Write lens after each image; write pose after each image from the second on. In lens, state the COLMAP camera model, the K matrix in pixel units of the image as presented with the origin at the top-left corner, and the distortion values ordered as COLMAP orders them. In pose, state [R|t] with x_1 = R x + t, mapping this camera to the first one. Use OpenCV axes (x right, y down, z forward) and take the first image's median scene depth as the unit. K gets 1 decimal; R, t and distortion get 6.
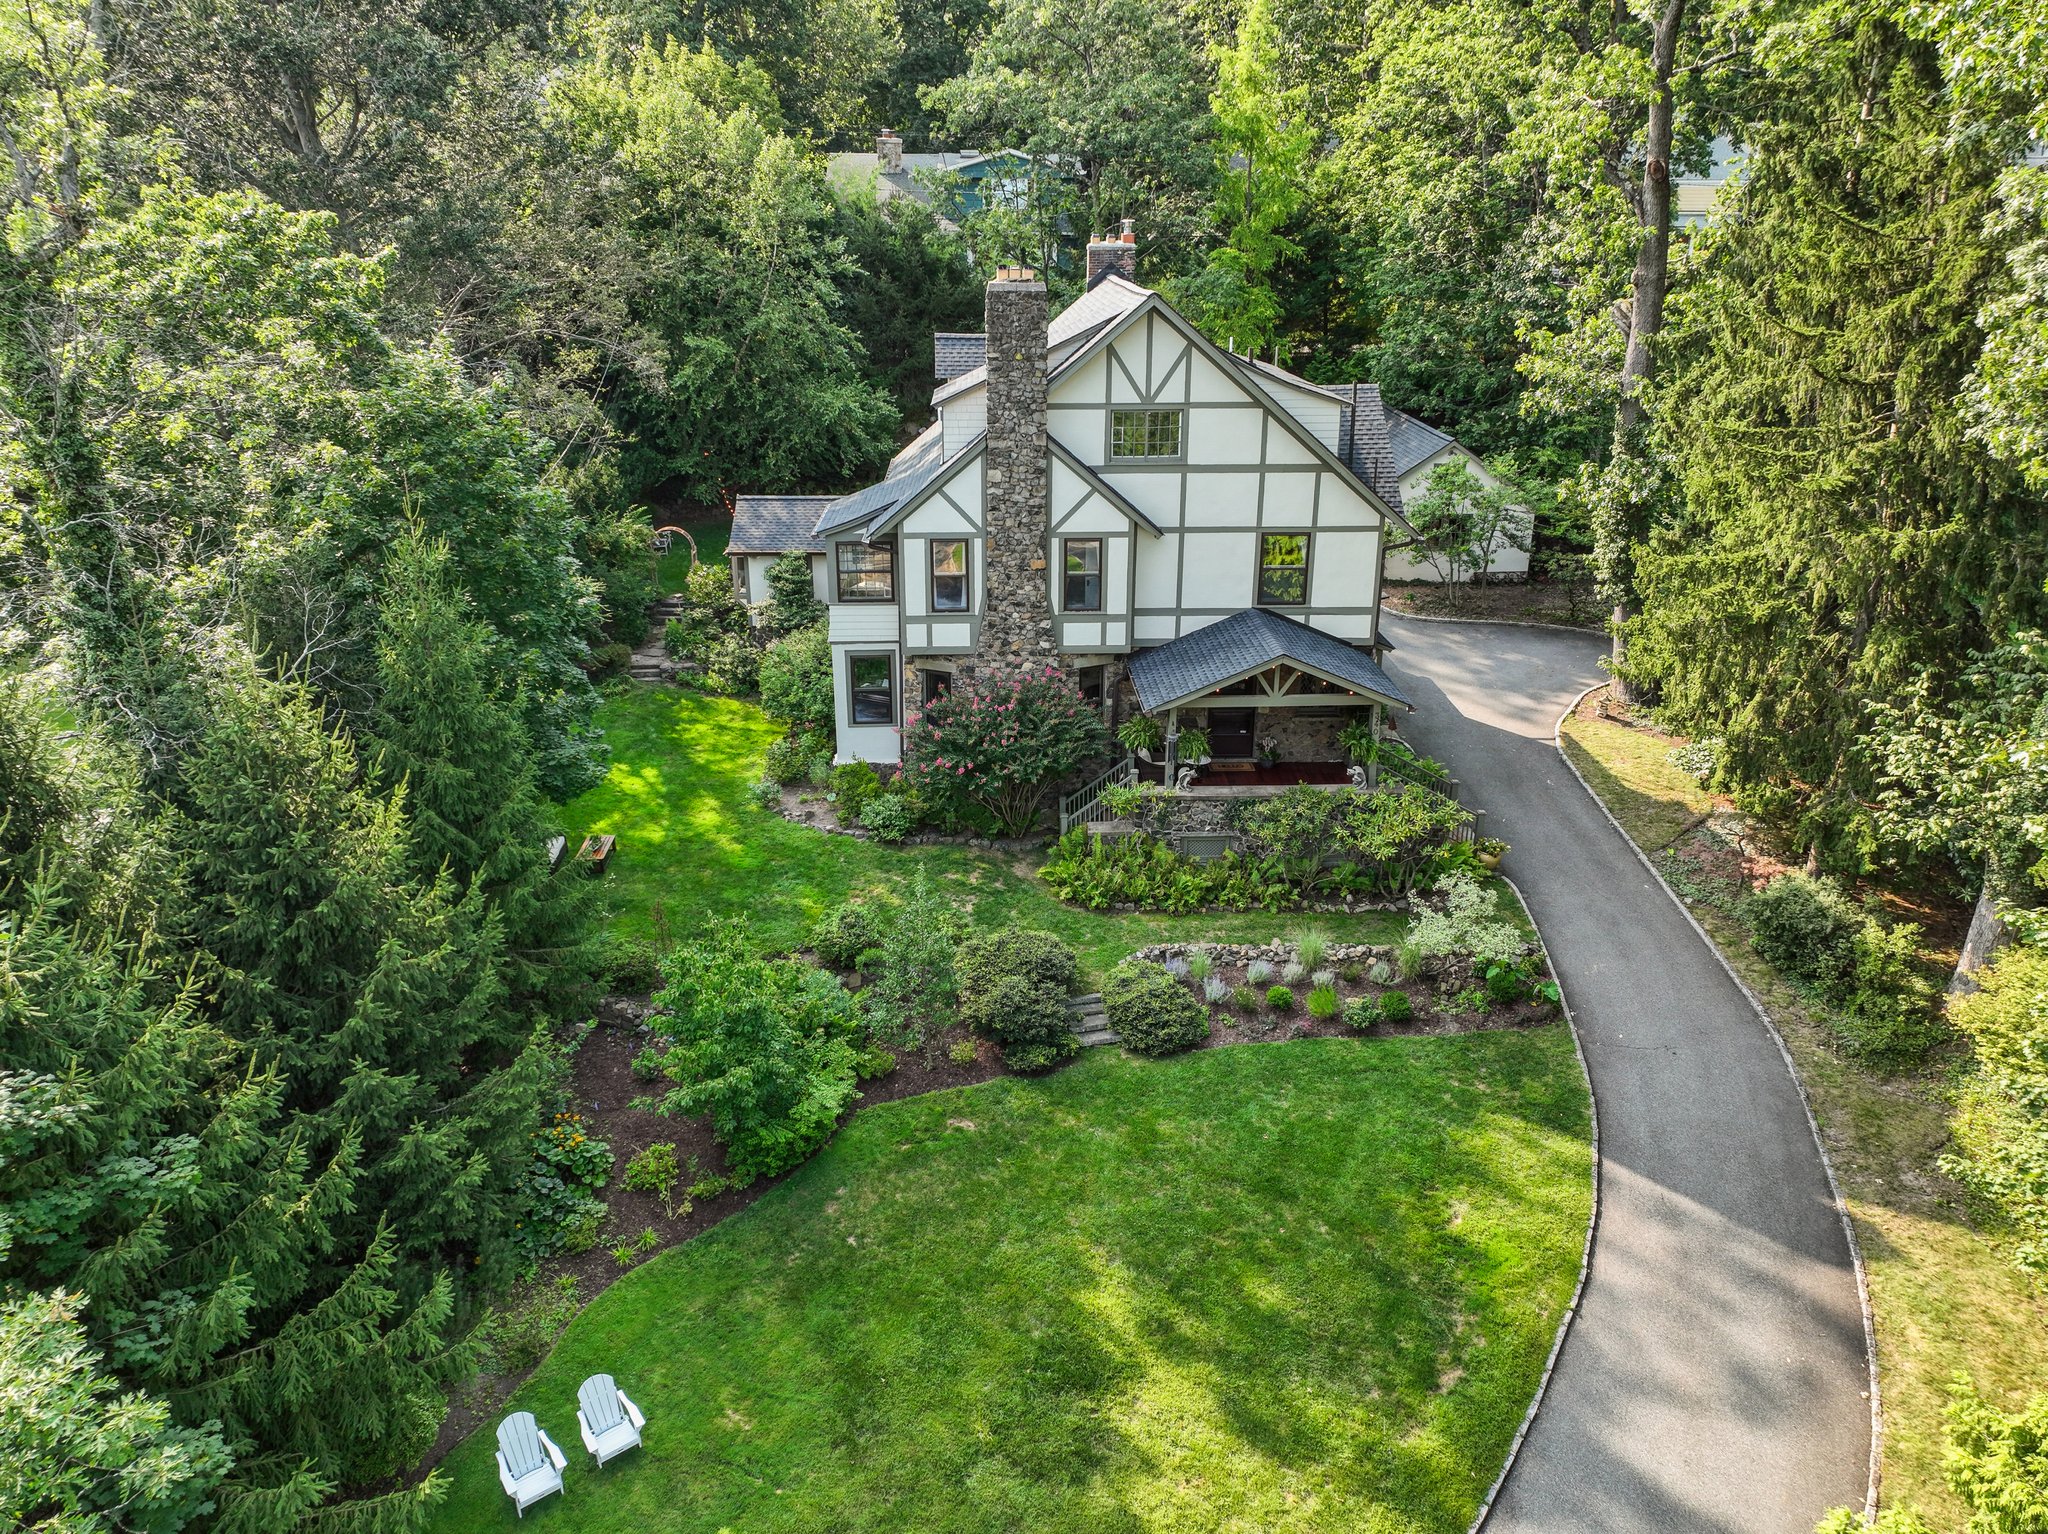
lens RADIAL K [[1444.8, 0, 1017.4], [0, 1444.8, 772.7], [0, 0, 1]] dist [0.003784, 0.006593]
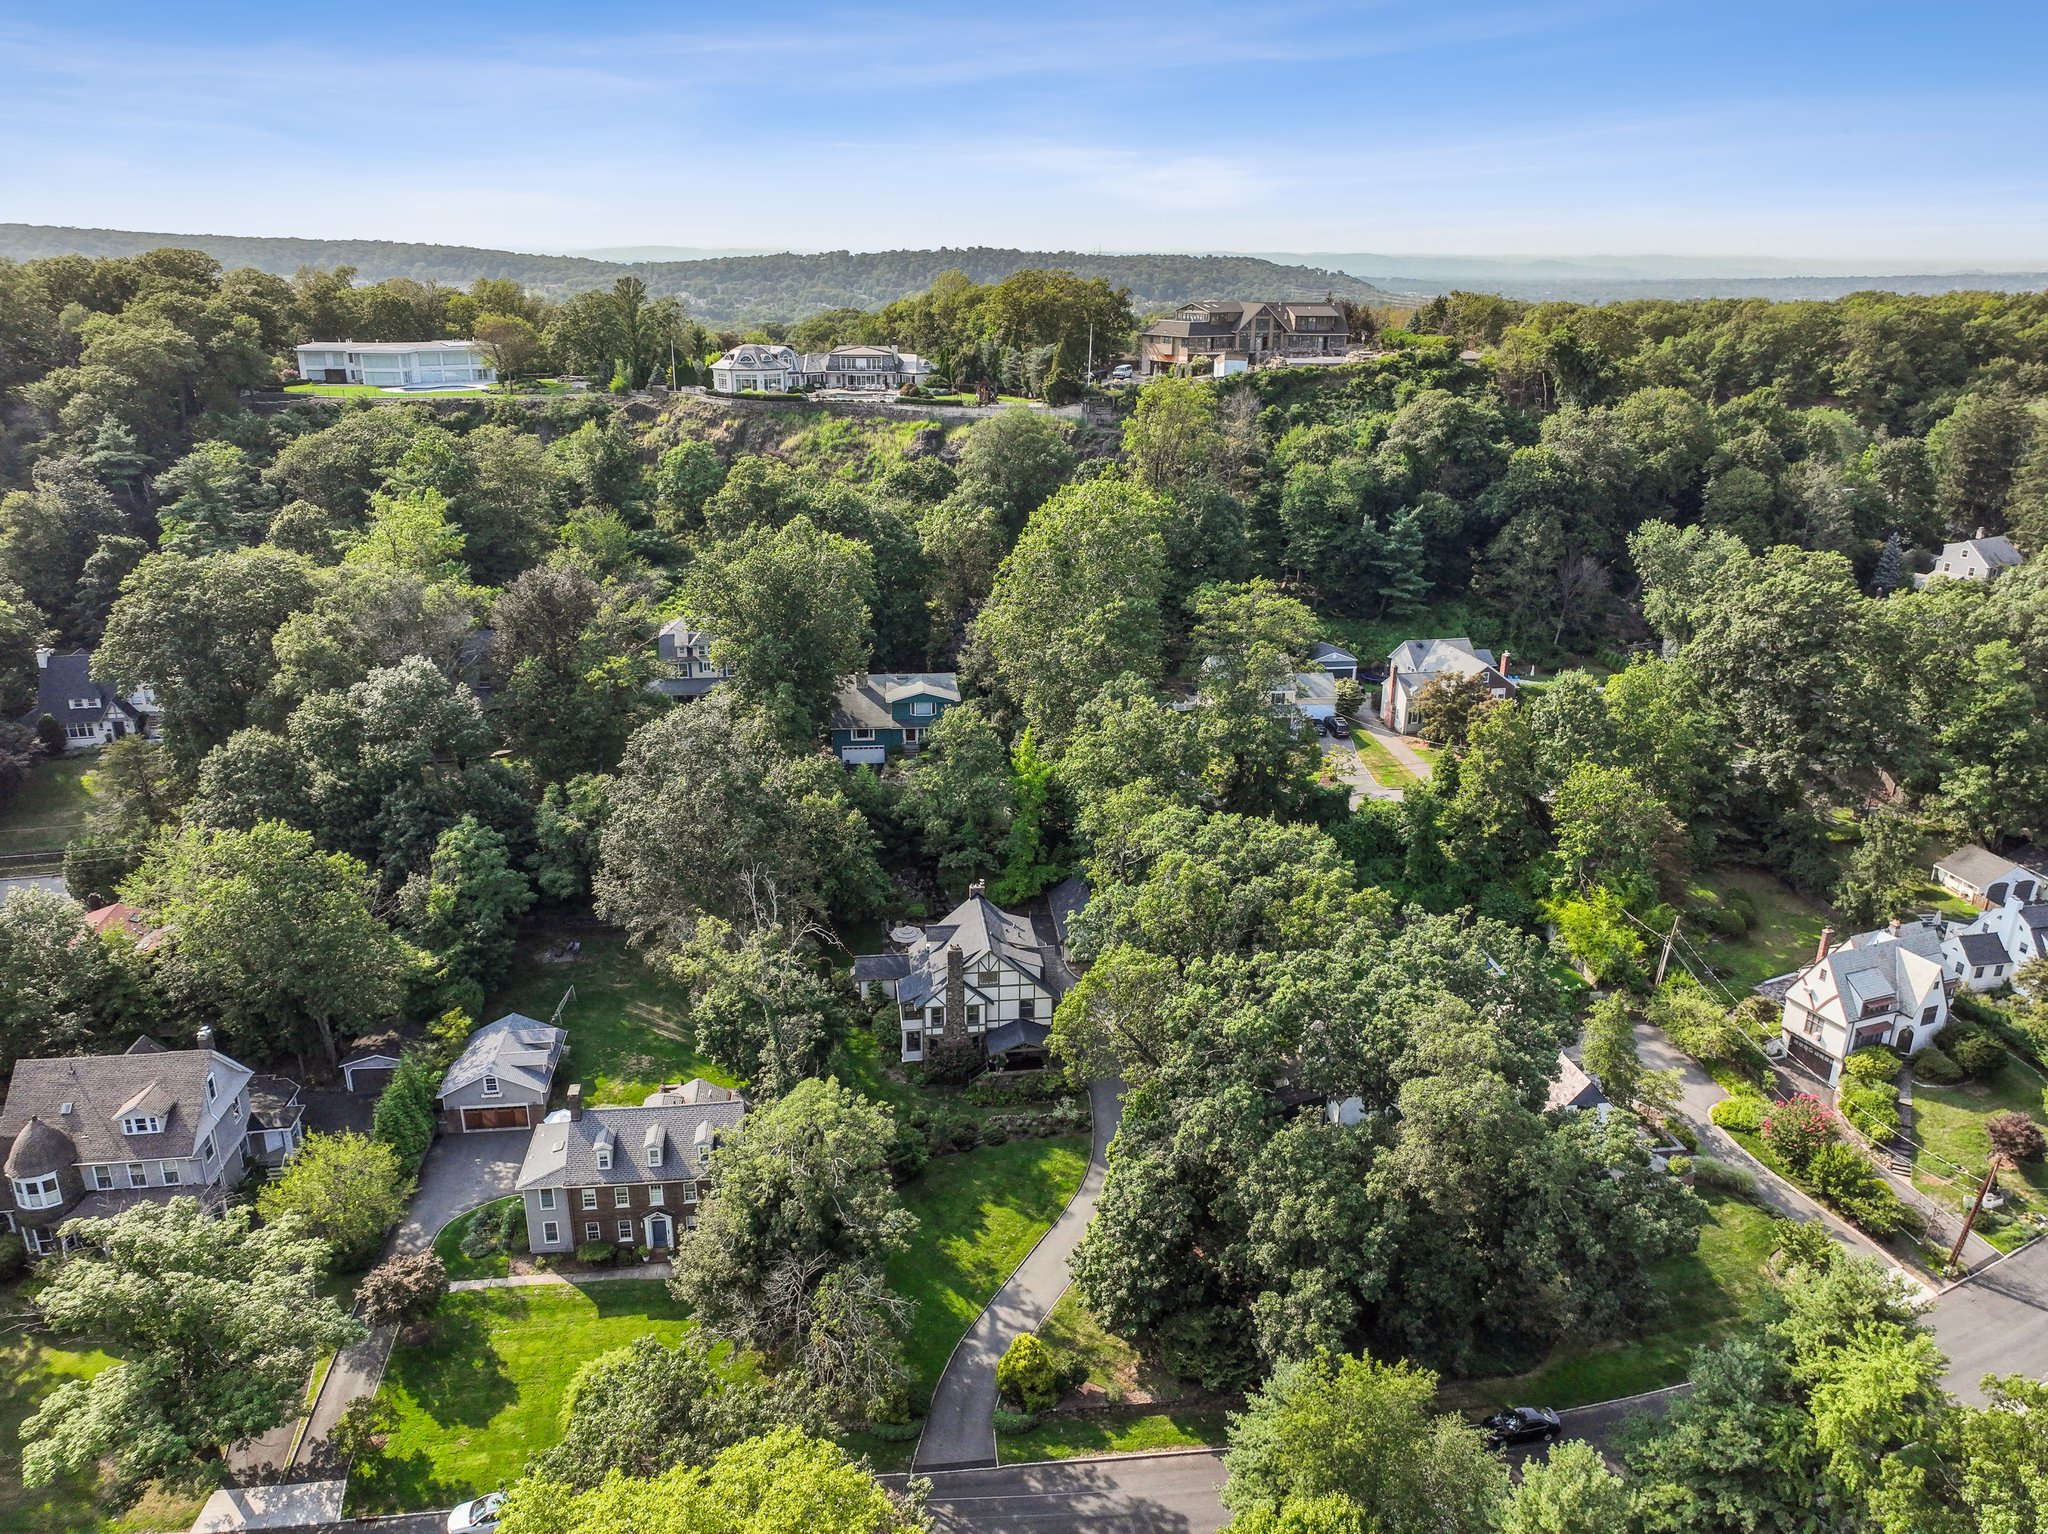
lens RADIAL K [[1444.8, 0, 1017.4], [0, 1444.8, 772.7], [0, 0, 1]] dist [0.003784, 0.006593]
pose [[0.995252, -0.027239, 0.093440, -0.178442], [0.028443, 0.999528, -0.011575, -0.739124], [-0.093081, 0.014178, 0.995558, -2.835927]]
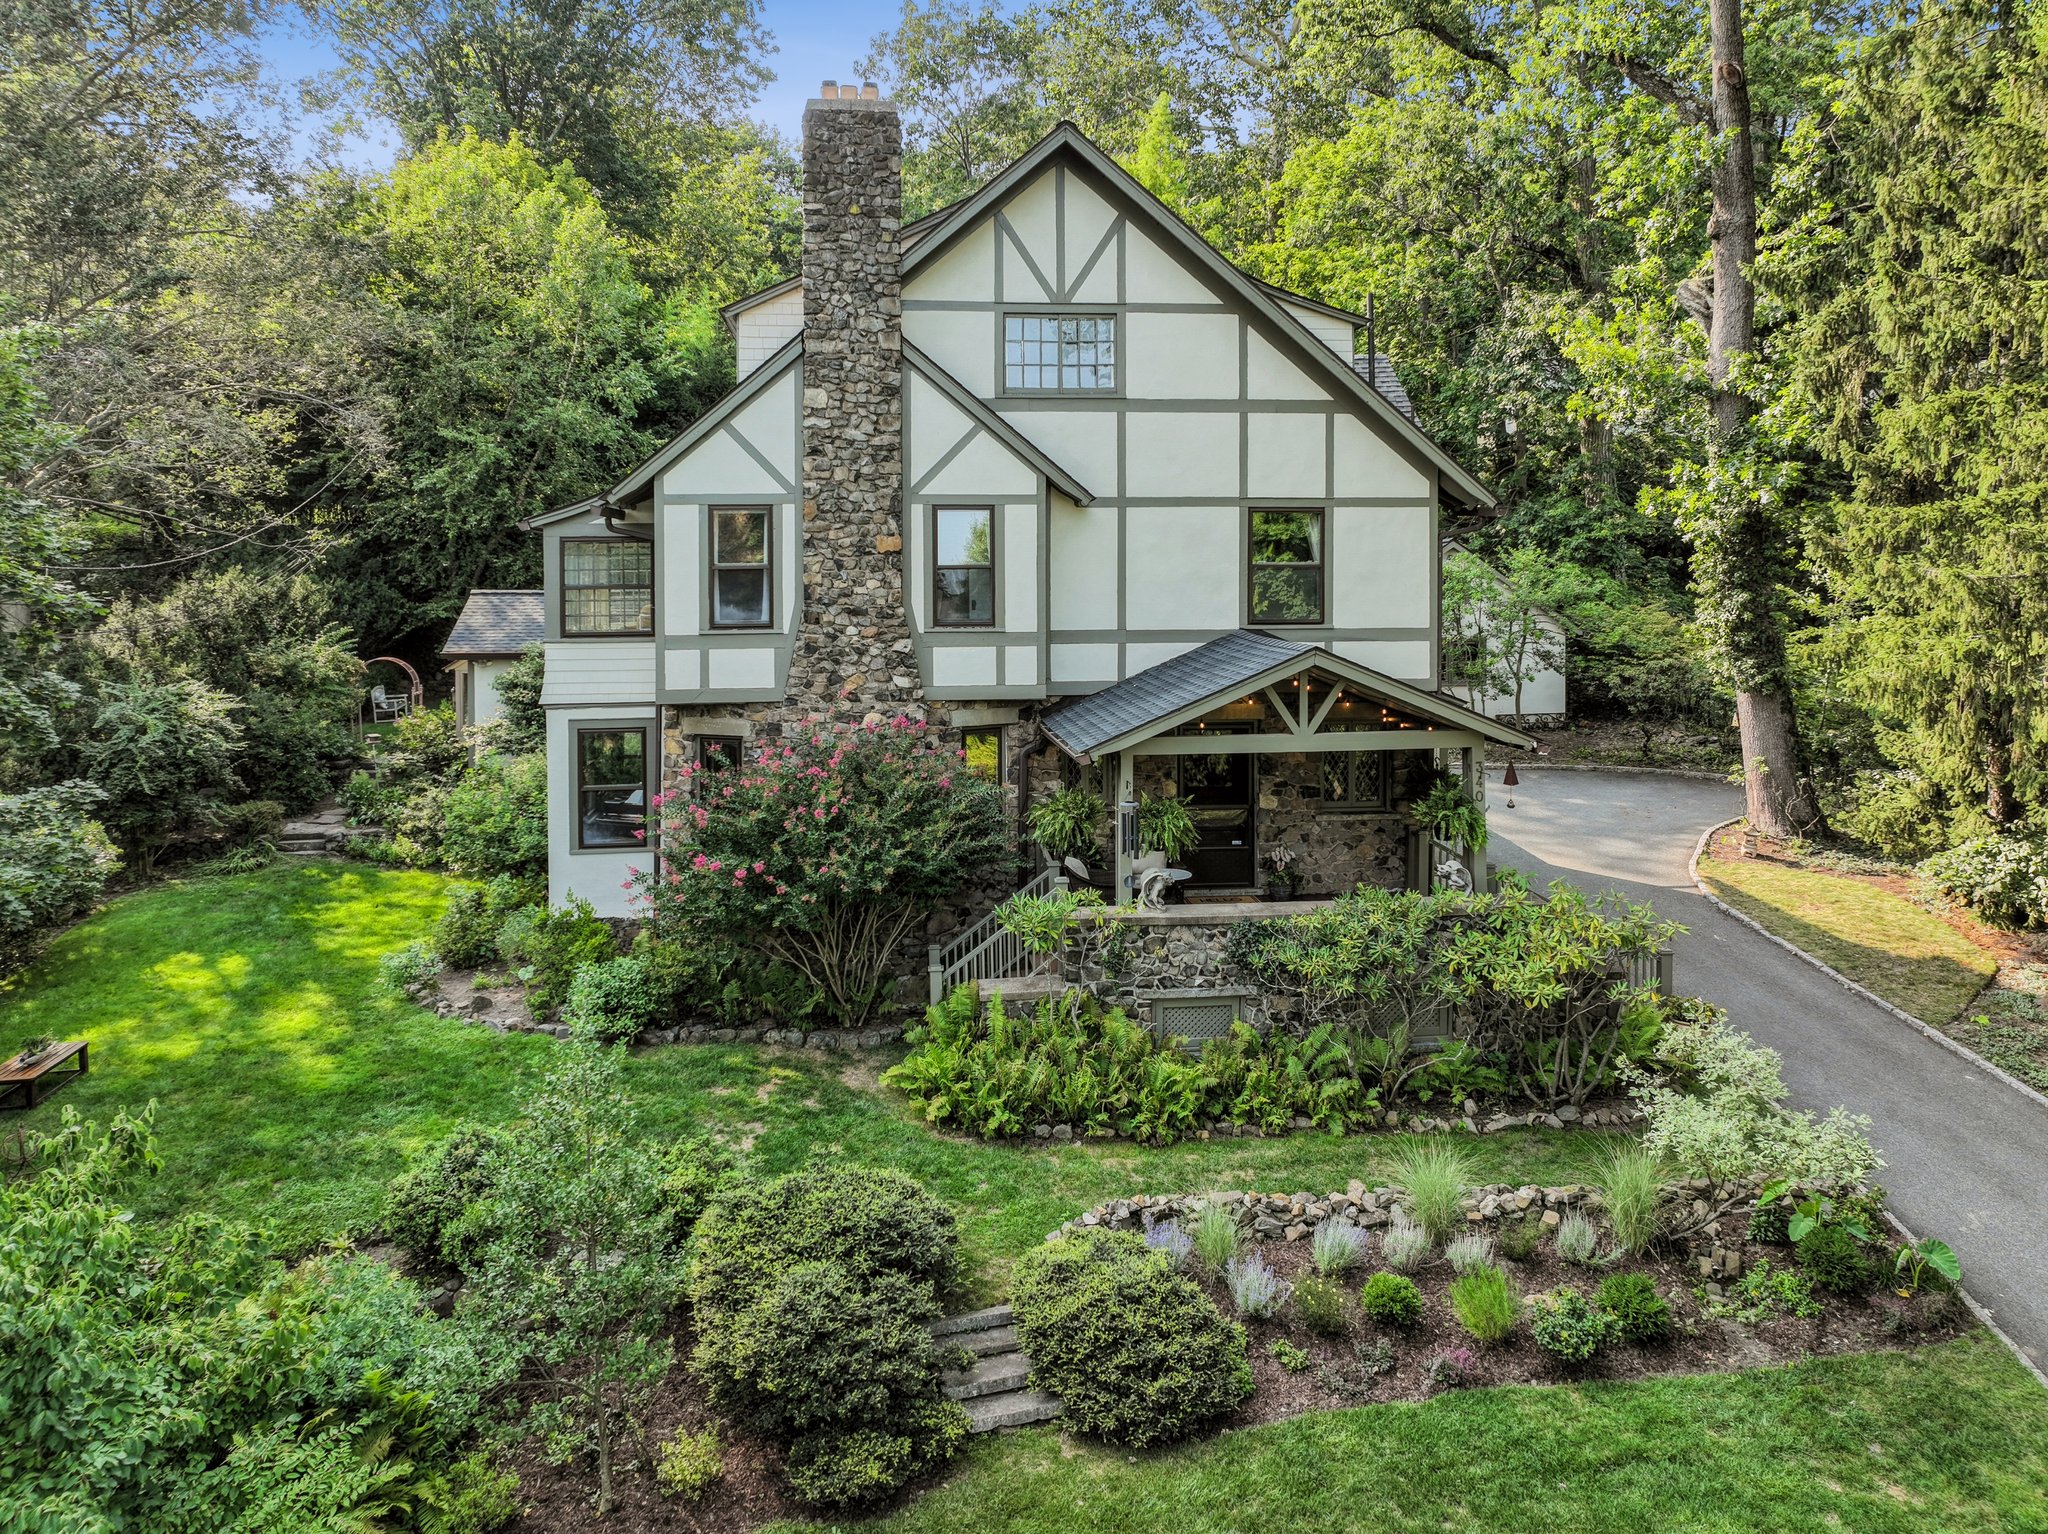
lens RADIAL K [[1499.7, 0, 1029.0], [0, 1499.7, 591.5], [0, 0, 1]] dist [0.002308, 0.005775]
pose [[0.997069, -0.005663, 0.076303, 0.025304], [0.031764, 0.937897, -0.345458, 0.094500], [-0.069608, 0.346869, 0.935327, 0.424758]]
